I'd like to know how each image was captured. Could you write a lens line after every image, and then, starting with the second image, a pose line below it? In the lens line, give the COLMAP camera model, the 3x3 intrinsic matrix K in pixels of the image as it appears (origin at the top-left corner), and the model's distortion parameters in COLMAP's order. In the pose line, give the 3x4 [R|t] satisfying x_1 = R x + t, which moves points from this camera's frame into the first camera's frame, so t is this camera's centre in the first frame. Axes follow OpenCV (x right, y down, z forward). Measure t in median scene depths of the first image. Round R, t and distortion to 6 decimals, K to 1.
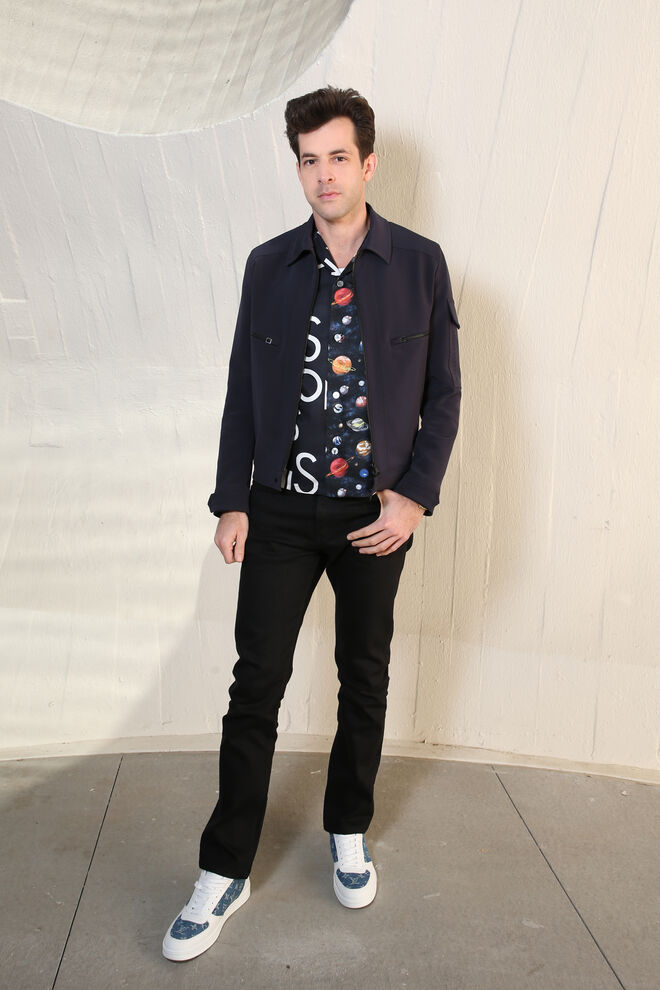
lens RADIAL K [[929.7, 0, 346.9], [0, 929.7, 429.3], [0, 0, 1]] dist [-0.085167, 0.081622]
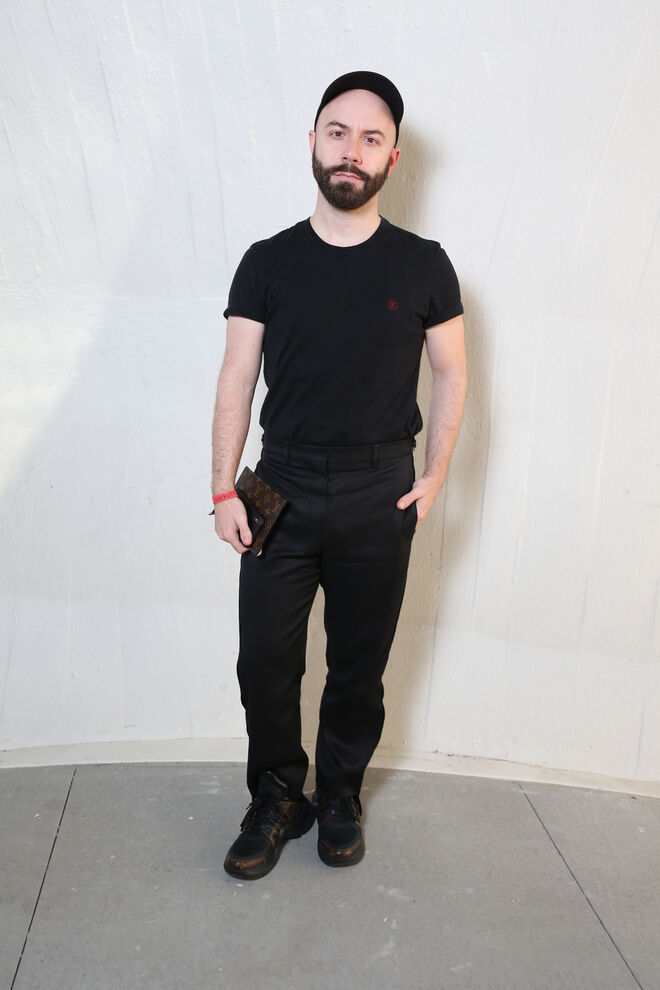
lens RADIAL K [[929.7, 0, 357.6], [0, 929.7, 437.6], [0, 0, 1]] dist [-0.085167, 0.081622]
pose [[0.998809, 0.018429, 0.045169, -0.034155], [-0.021674, 0.997136, 0.072458, -0.007767], [-0.043704, -0.073351, 0.996348, 0.192503]]
